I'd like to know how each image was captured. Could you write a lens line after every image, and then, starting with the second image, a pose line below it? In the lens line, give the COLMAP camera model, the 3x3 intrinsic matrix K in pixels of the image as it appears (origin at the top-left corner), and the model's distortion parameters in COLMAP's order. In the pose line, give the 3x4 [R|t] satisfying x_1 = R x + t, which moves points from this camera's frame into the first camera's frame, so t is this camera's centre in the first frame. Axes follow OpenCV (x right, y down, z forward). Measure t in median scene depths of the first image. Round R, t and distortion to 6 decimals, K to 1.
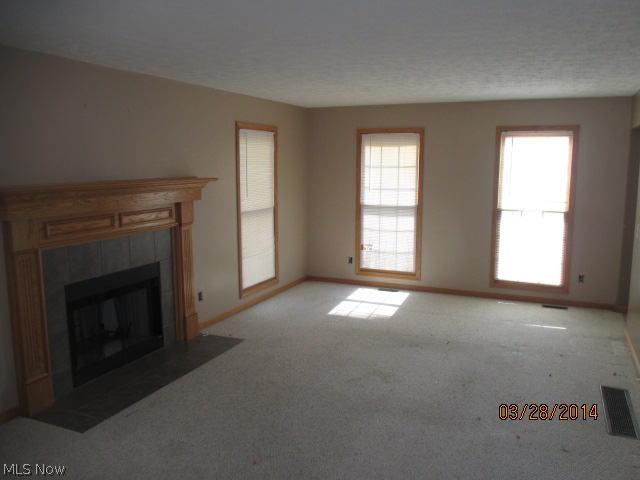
lens RADIAL K [[530.4, 0, 322.3], [0, 530.4, 239.6], [0, 0, 1]] dist [-0.019556, 0.000734]
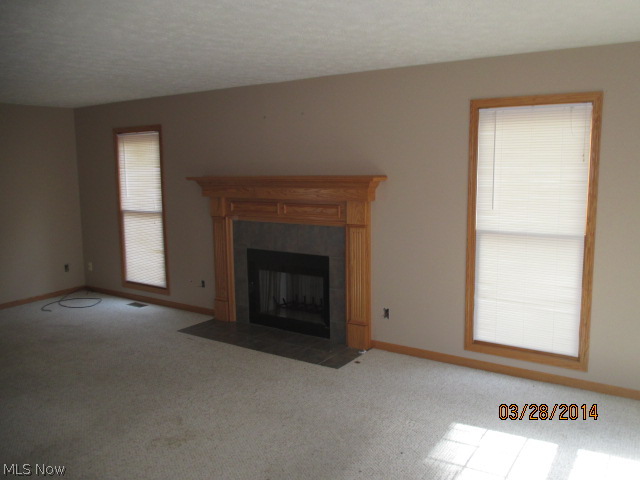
lens RADIAL K [[530.4, 0, 322.1], [0, 530.4, 240.3], [0, 0, 1]] dist [-0.019556, 0.000734]
pose [[-0.160380, 0.145471, -0.976277, 0.842558], [-0.130188, 0.977322, 0.167013, -0.192980], [0.978432, 0.153885, -0.137805, 1.363260]]
